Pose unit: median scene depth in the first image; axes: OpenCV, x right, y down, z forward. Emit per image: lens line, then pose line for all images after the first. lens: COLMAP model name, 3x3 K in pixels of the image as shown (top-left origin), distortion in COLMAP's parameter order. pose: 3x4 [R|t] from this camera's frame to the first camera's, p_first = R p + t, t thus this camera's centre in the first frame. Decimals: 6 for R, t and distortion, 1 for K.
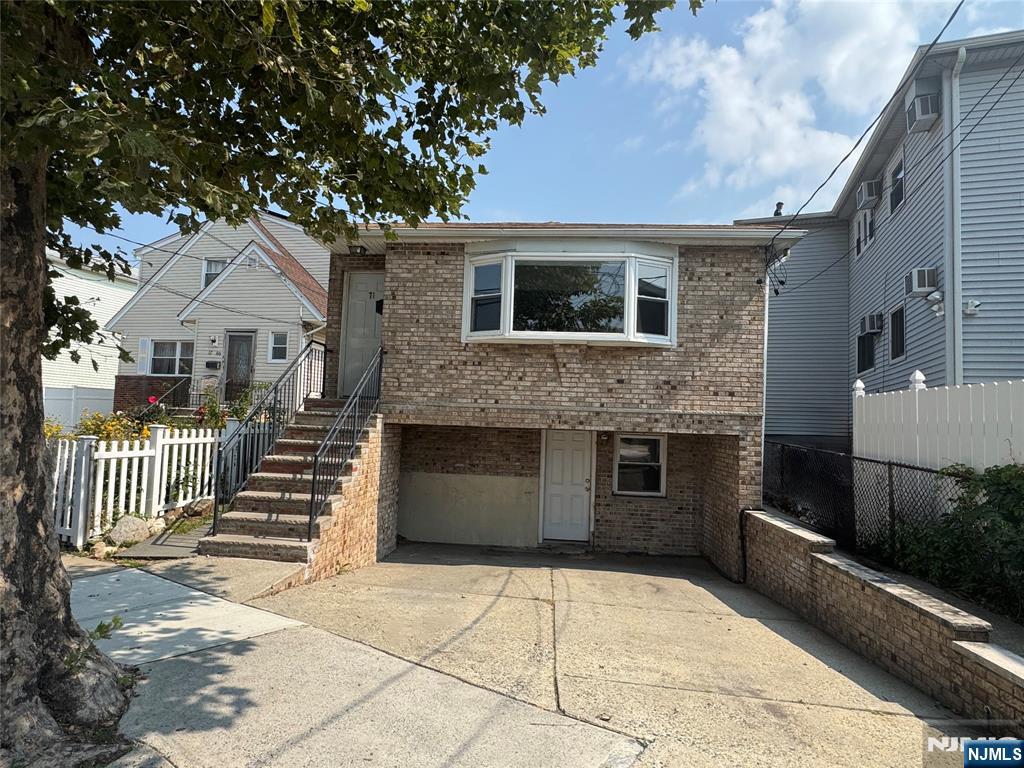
lens RADIAL K [[599.8, 0, 511.9], [0, 599.8, 389.3], [0, 0, 1]] dist [-0.038381, 0.002564]
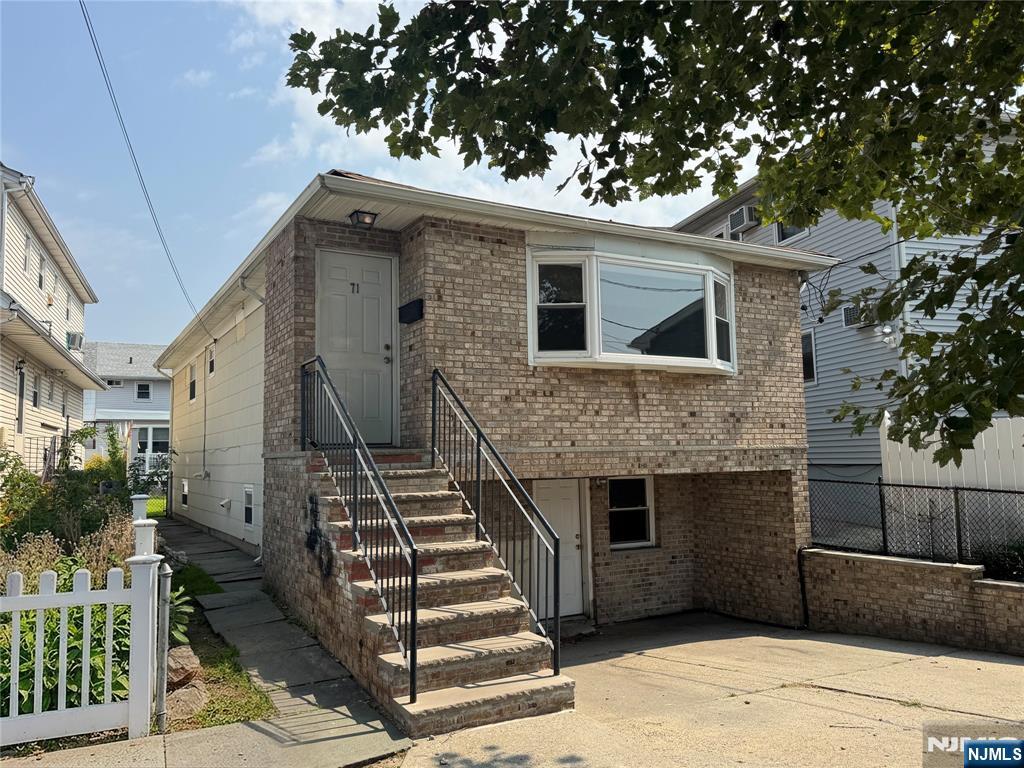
lens RADIAL K [[765.2, 0, 511.3], [0, 765.2, 376.5], [0, 0, 1]] dist [0.013706, -0.023586]
pose [[0.826213, 0.008479, 0.563294, -0.639140], [0.014841, 0.999212, -0.036808, -0.030188], [-0.563162, 0.038771, 0.825436, 0.239257]]
